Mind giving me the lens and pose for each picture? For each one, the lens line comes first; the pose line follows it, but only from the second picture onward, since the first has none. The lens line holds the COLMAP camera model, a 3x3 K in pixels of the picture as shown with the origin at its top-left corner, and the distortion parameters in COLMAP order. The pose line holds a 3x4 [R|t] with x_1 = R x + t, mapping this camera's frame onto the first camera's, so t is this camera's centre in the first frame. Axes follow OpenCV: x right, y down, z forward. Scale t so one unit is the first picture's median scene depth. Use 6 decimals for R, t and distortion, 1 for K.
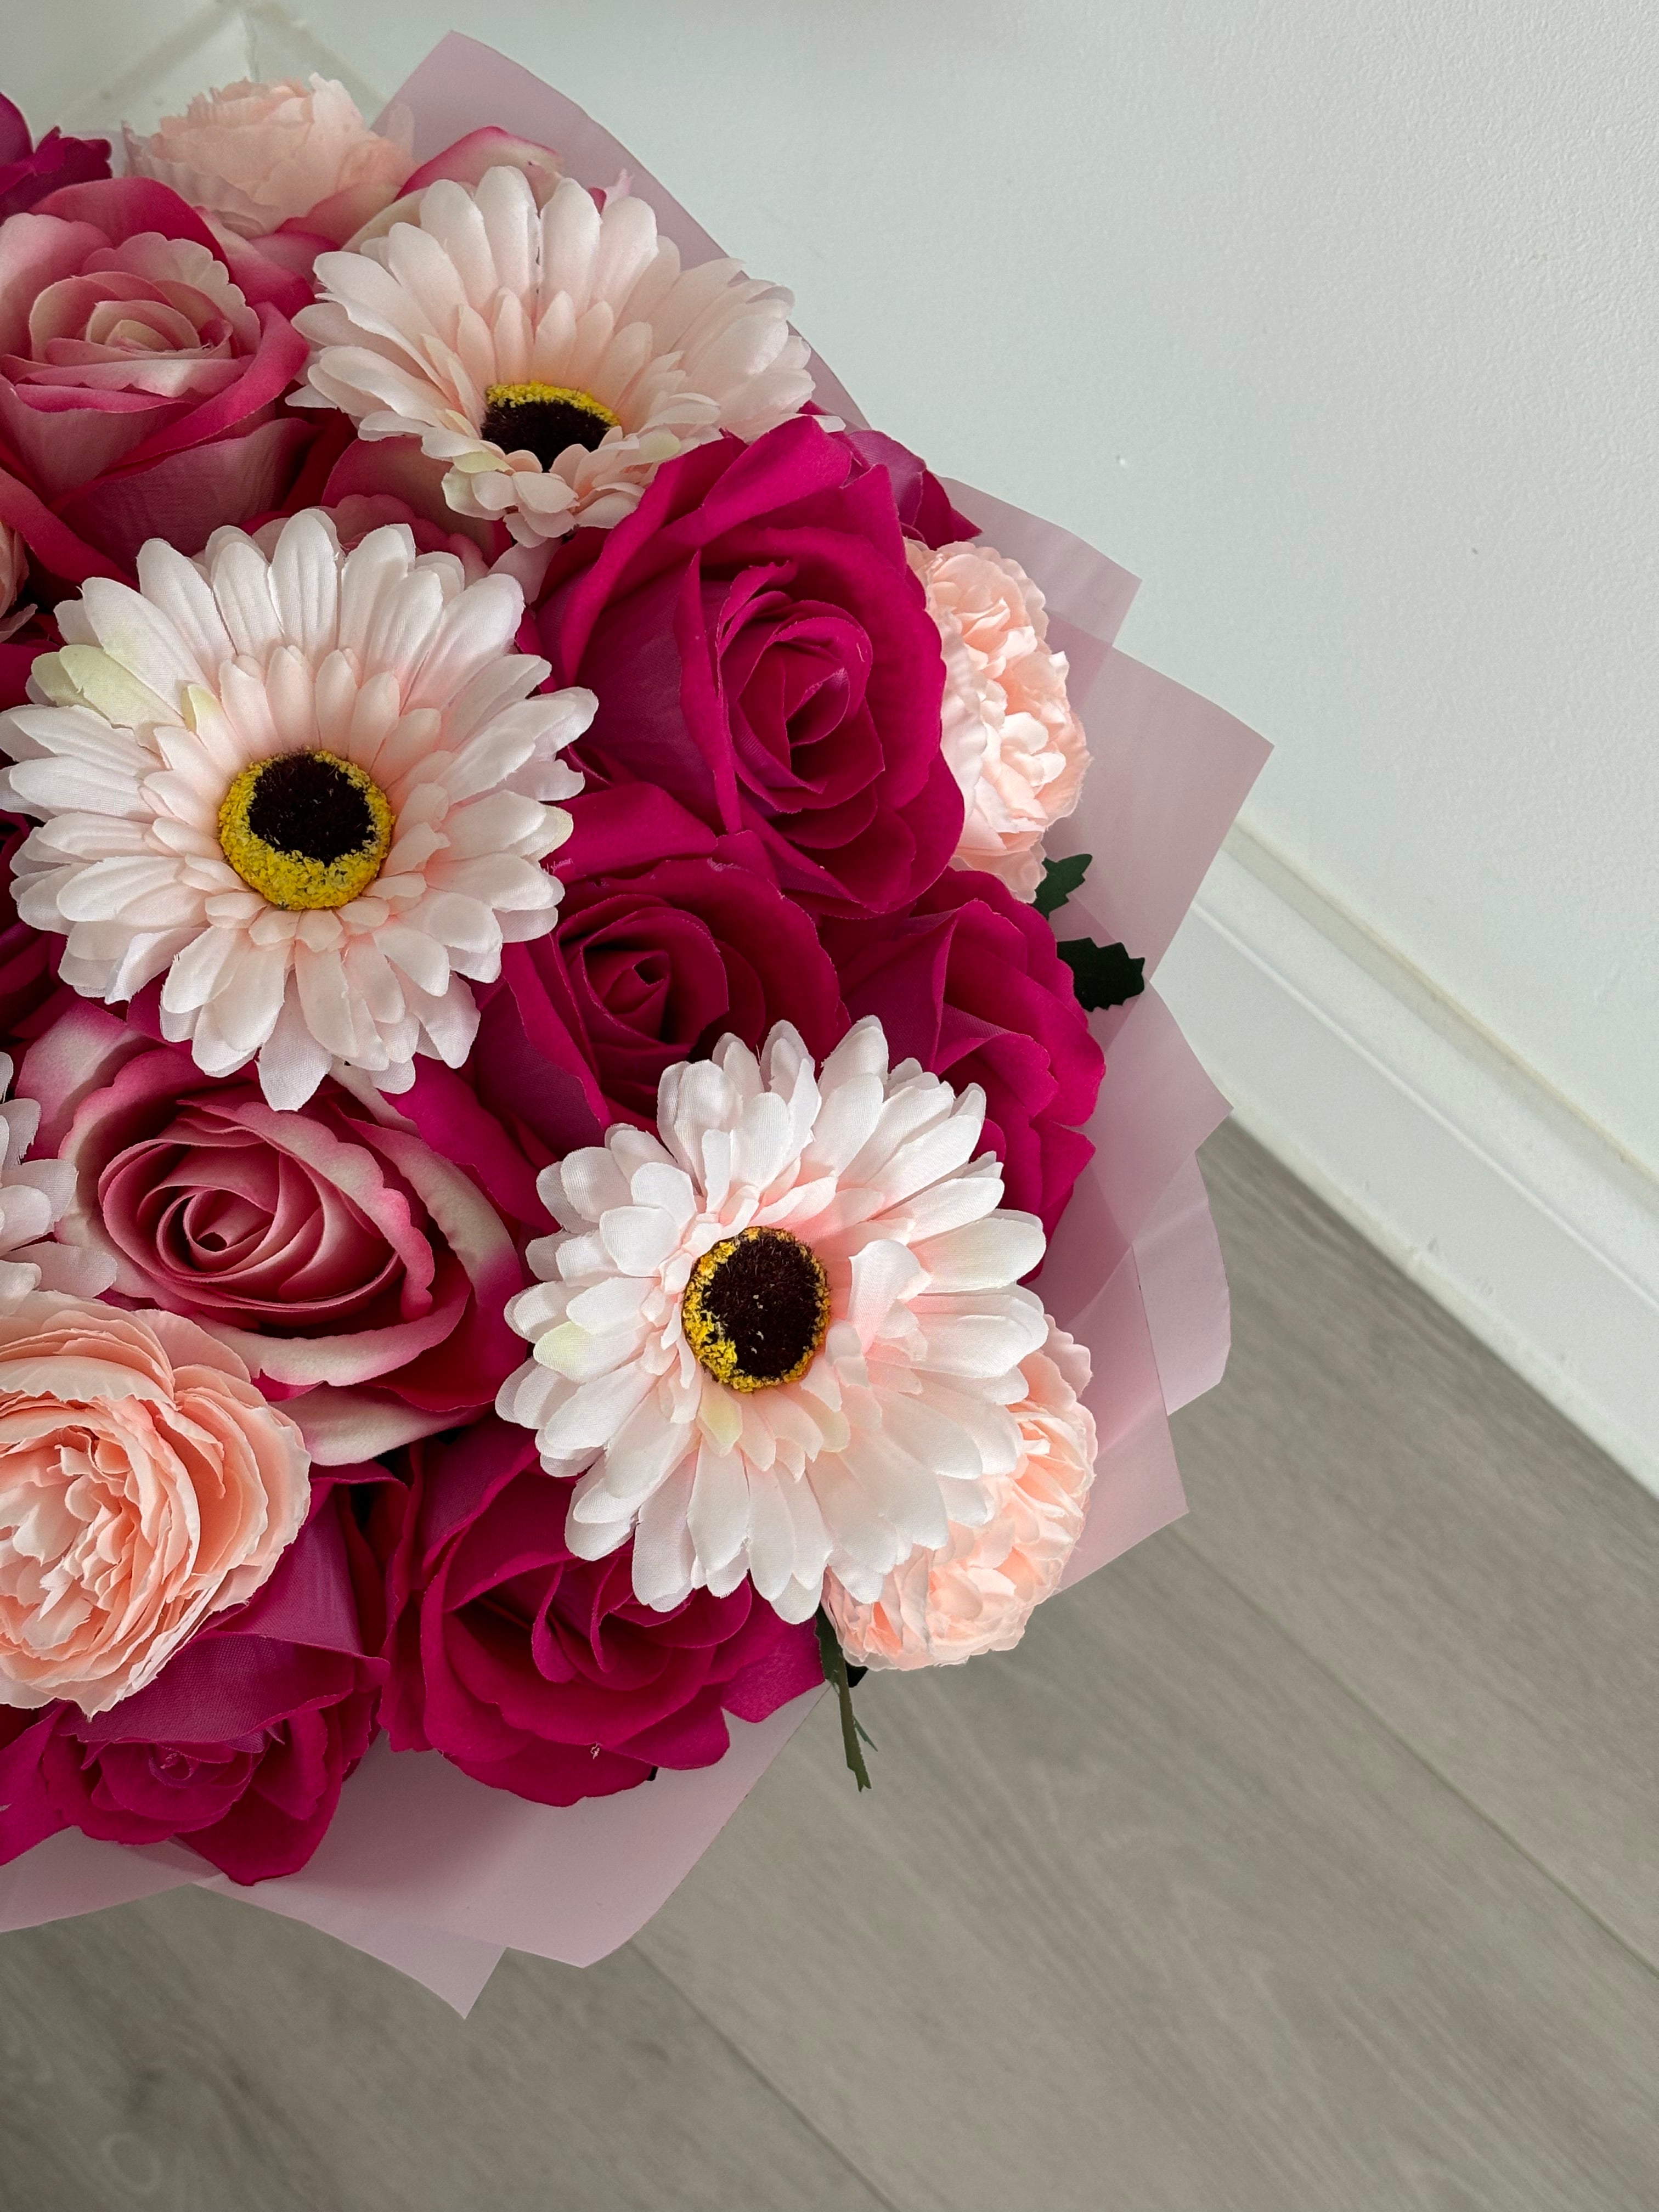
lens RADIAL K [[3482.5, 0, 826.7], [0, 3482.5, 1243.5], [0, 0, 1]] dist [0.416951, -2.715748]
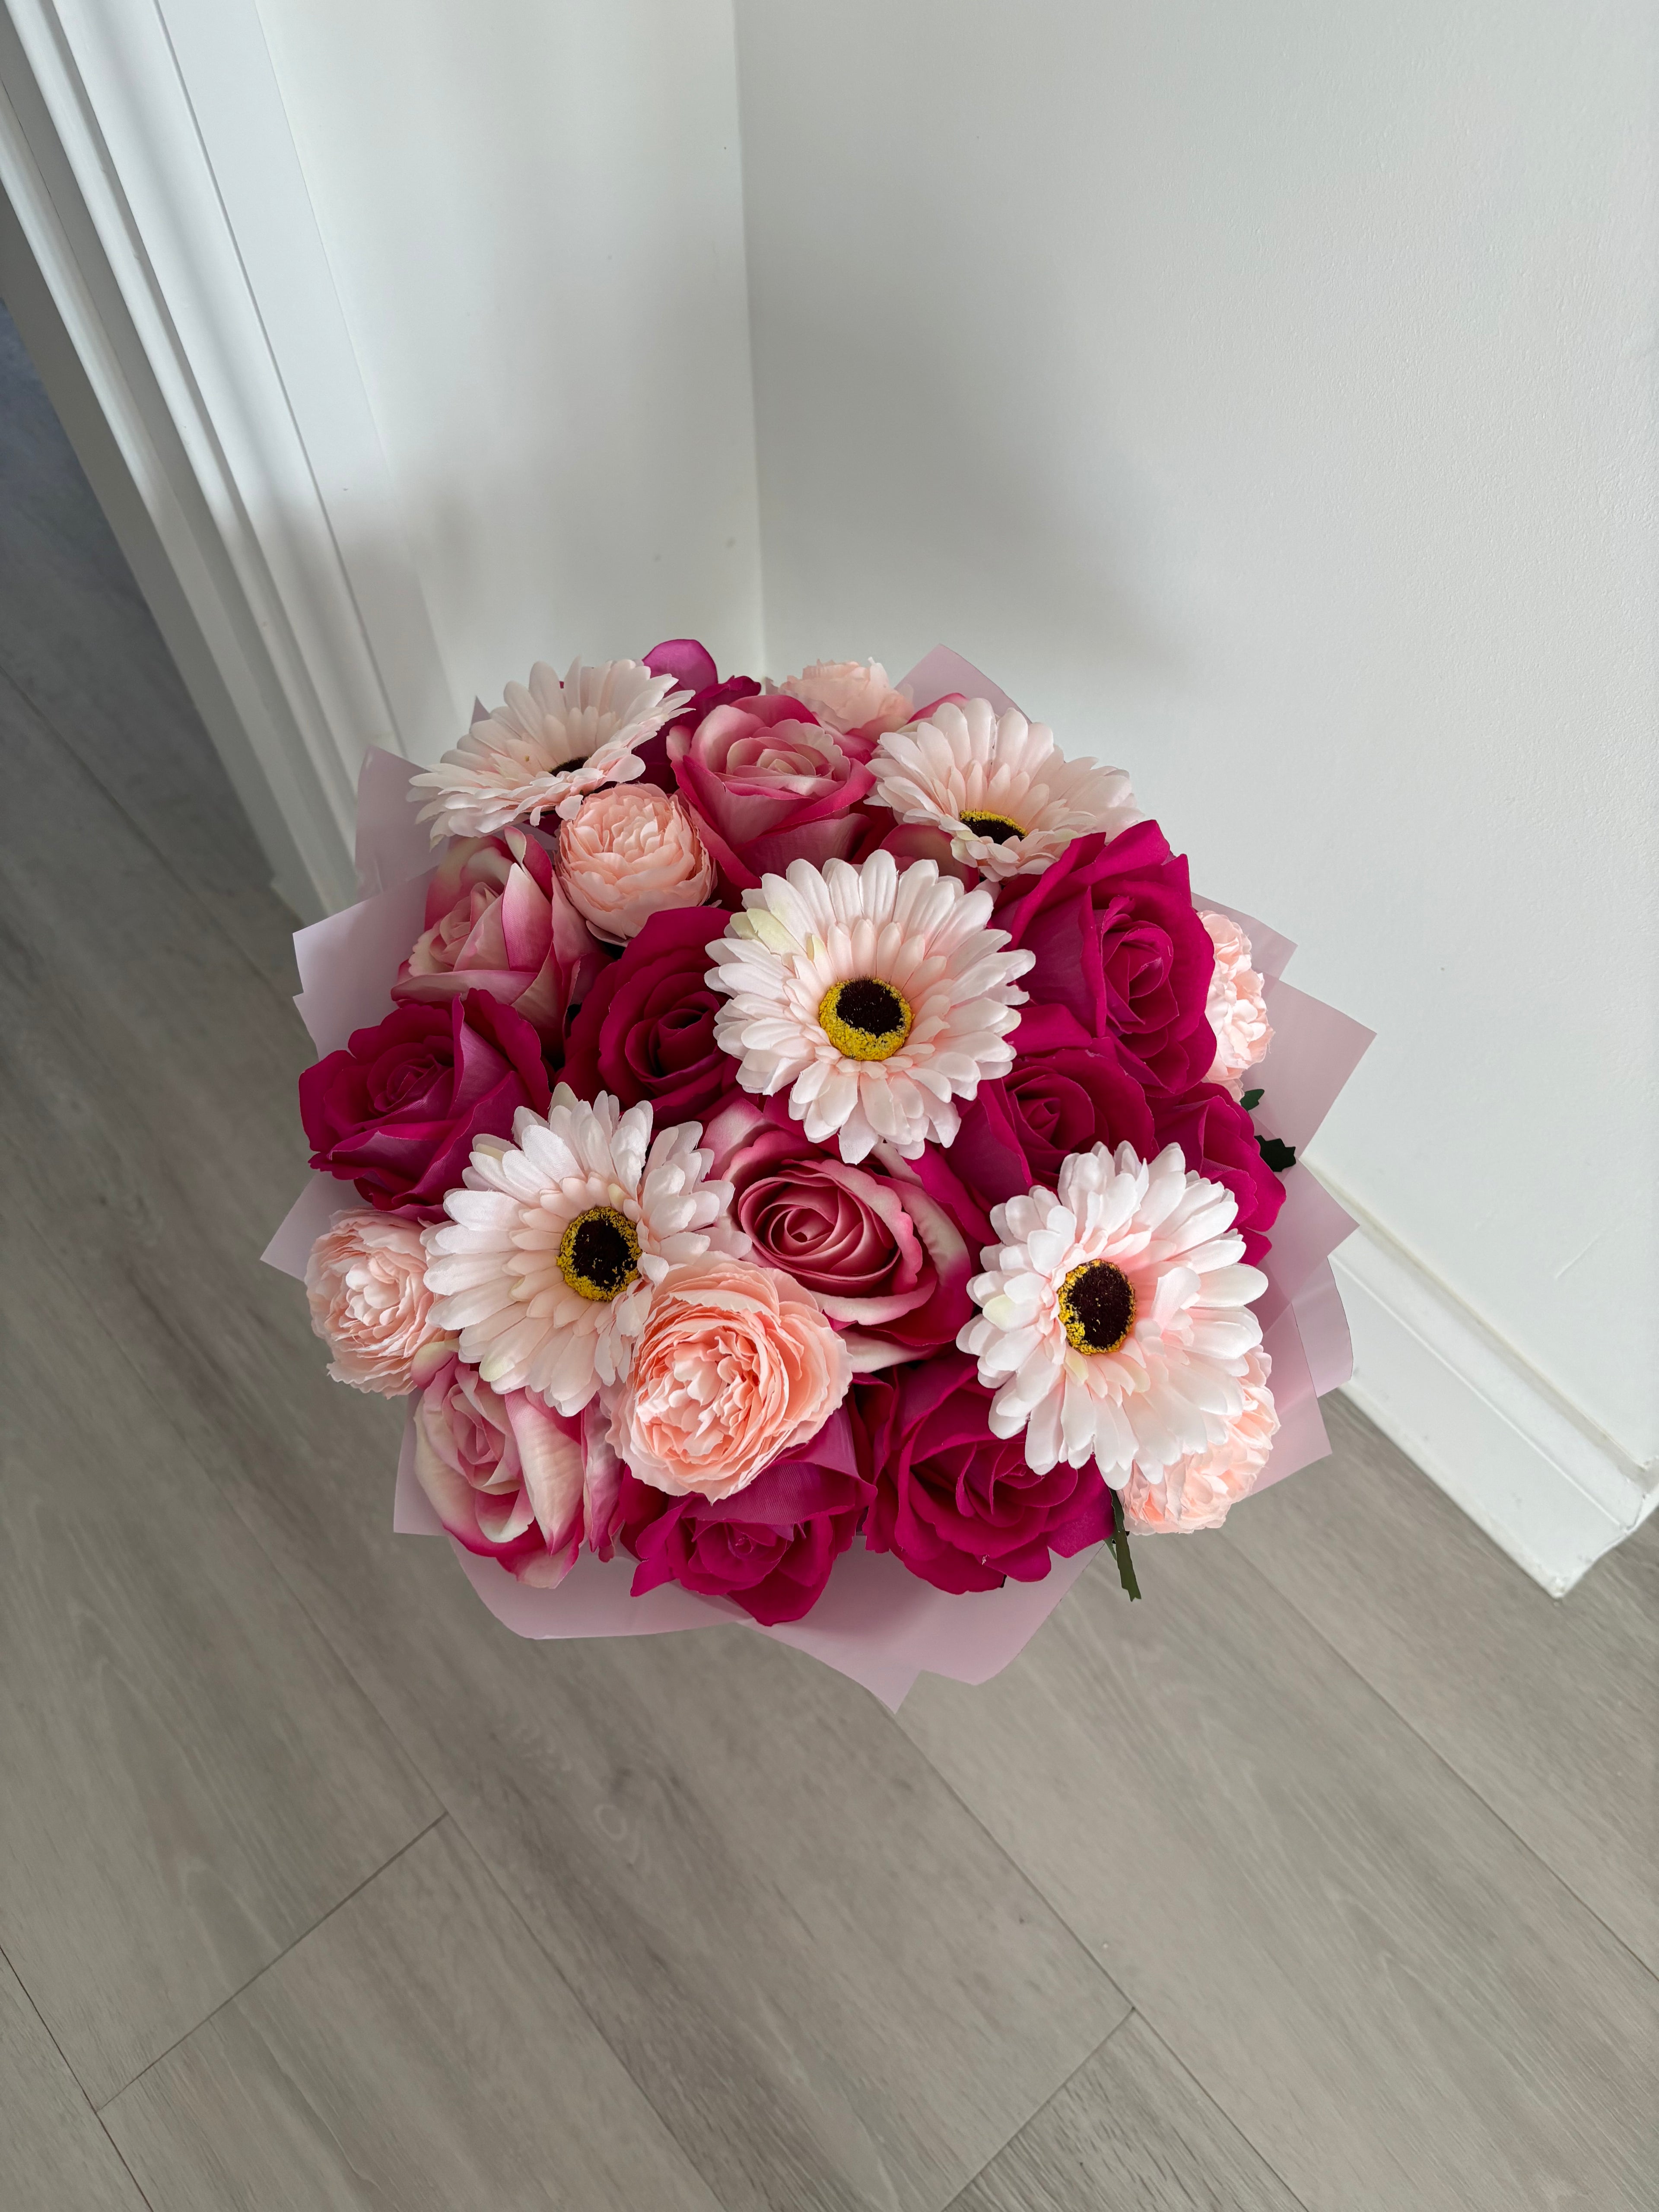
lens RADIAL K [[1721.5, 0, 776.3], [0, 1721.5, 1158.4], [0, 0, 1]] dist [0.025519, -0.065339]
pose [[0.995411, 0.072240, -0.062750, -0.129321], [-0.081346, 0.984183, -0.157372, 0.093347], [0.050389, 0.161755, 0.985544, 0.134805]]
